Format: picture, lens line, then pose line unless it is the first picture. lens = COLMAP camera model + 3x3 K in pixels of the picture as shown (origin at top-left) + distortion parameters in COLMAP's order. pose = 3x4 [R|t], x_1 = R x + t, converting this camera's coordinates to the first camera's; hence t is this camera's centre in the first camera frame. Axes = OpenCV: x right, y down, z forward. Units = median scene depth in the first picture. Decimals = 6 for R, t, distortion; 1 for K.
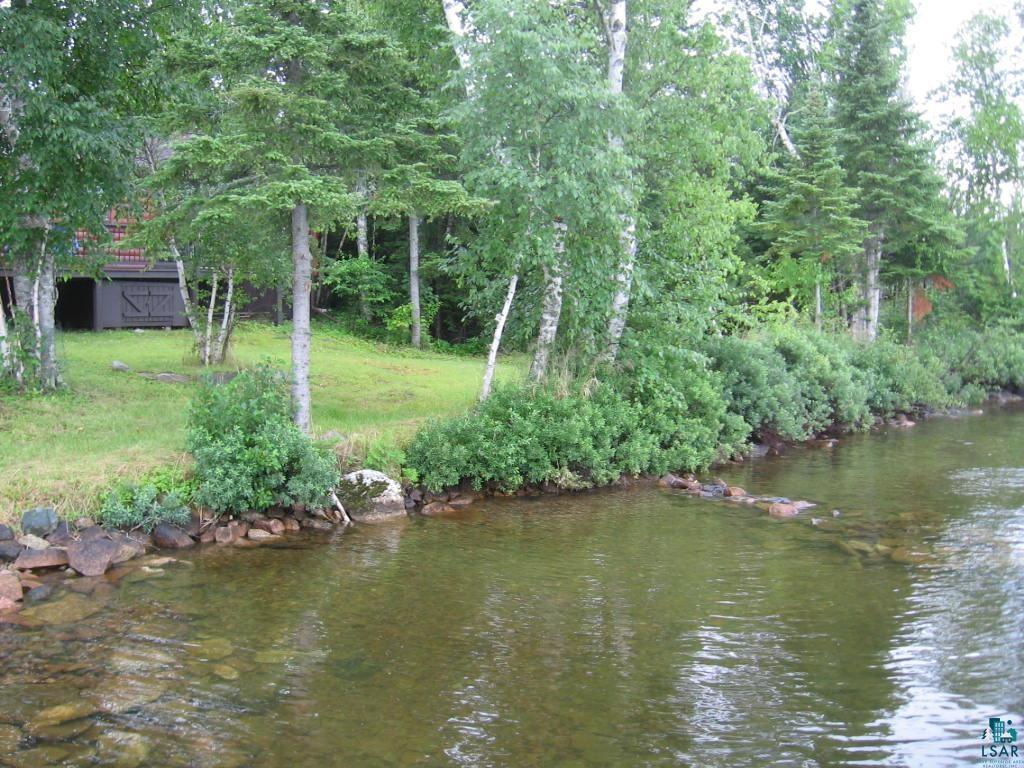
lens RADIAL K [[1072.2, 0, 509.6], [0, 1072.2, 380.9], [0, 0, 1]] dist [-0.110763, 0.000000]
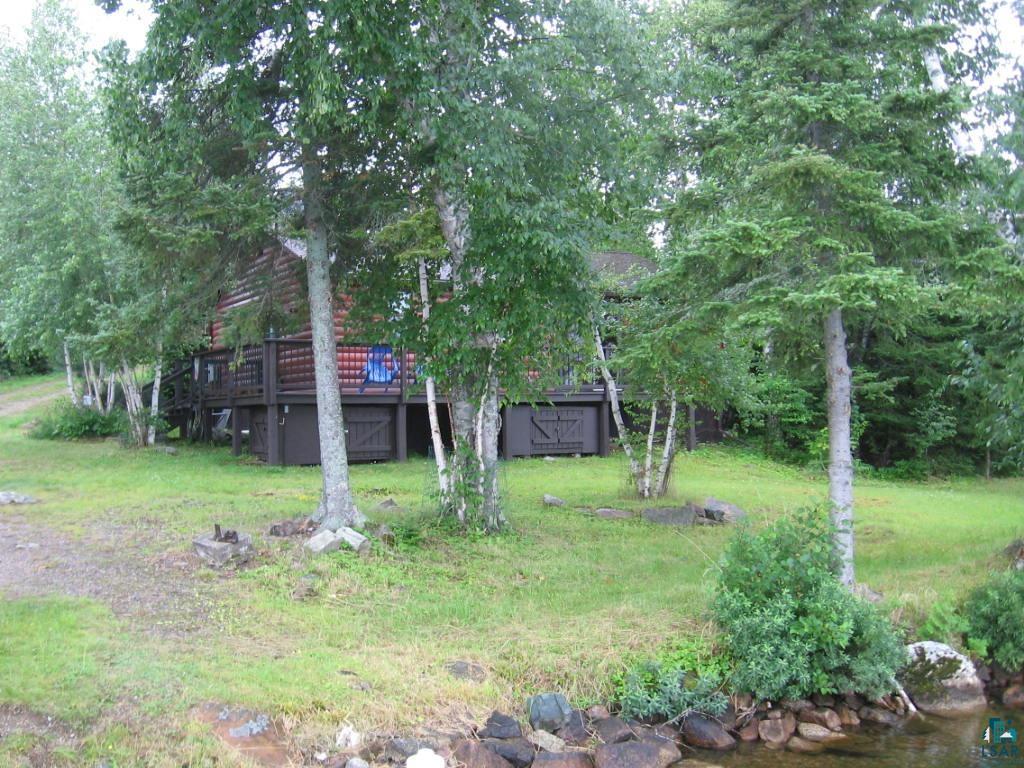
lens RADIAL K [[1072.2, 0, 514.1], [0, 1072.2, 385.5], [0, 0, 1]] dist [-0.110763, 0.000000]
pose [[0.953957, -0.031533, -0.298281, -0.188272], [-0.000699, 0.994222, -0.107342, -0.019868], [0.299943, 0.102608, 0.948423, 0.172749]]
